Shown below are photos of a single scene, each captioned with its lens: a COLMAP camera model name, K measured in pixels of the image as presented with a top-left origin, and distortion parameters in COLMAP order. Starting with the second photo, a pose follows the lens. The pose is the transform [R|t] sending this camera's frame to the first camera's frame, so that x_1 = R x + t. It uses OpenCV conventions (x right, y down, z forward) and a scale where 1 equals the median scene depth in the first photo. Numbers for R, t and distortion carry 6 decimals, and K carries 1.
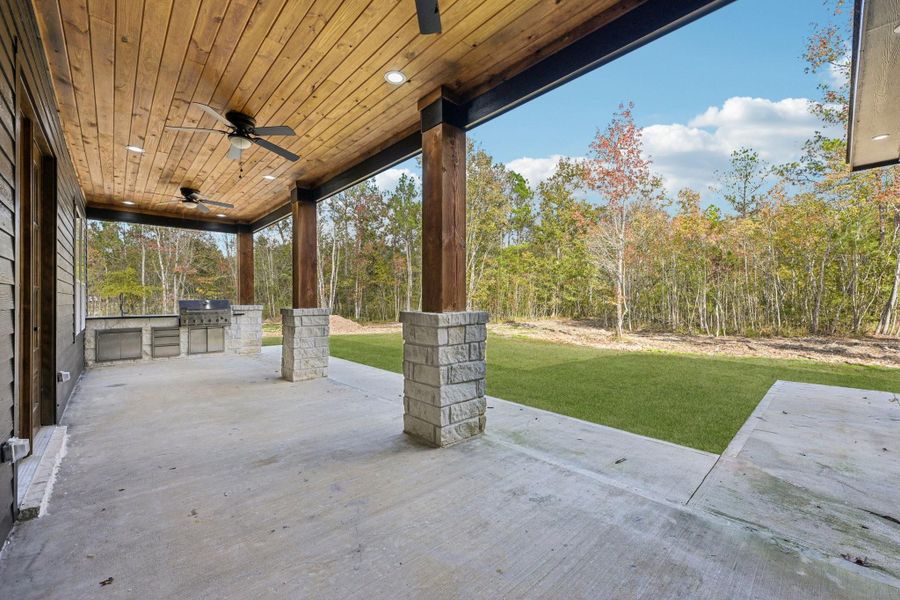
lens RADIAL K [[361.6, 0, 451.7], [0, 361.6, 296.4], [0, 0, 1]] dist [0.002596, -0.000422]
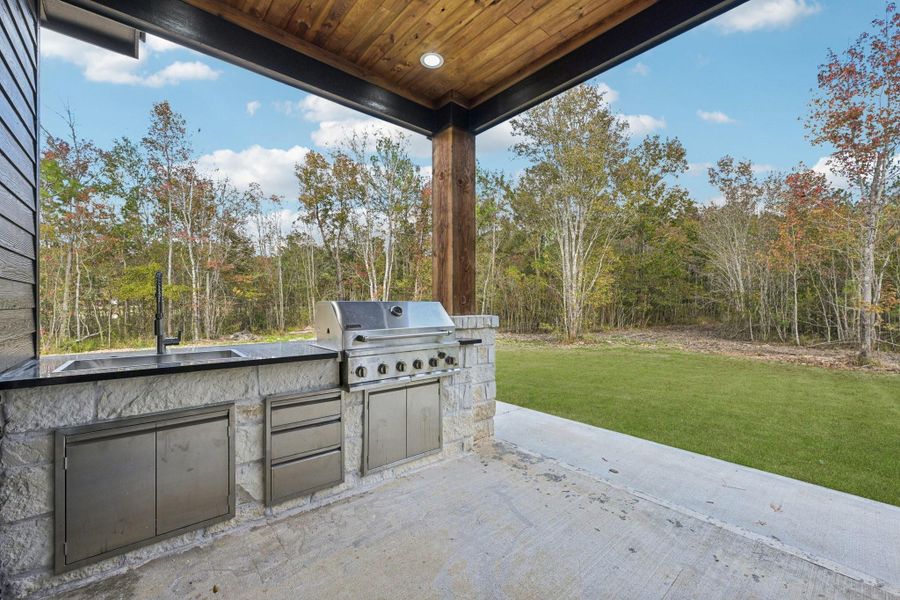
lens RADIAL K [[361.6, 0, 448.2], [0, 361.6, 304.7], [0, 0, 1]] dist [0.002596, -0.000422]
pose [[0.999308, 0.004956, -0.036858, -0.223157], [-0.004553, 0.999929, 0.011002, 0.003382], [0.036910, -0.010826, 0.999260, 0.240245]]
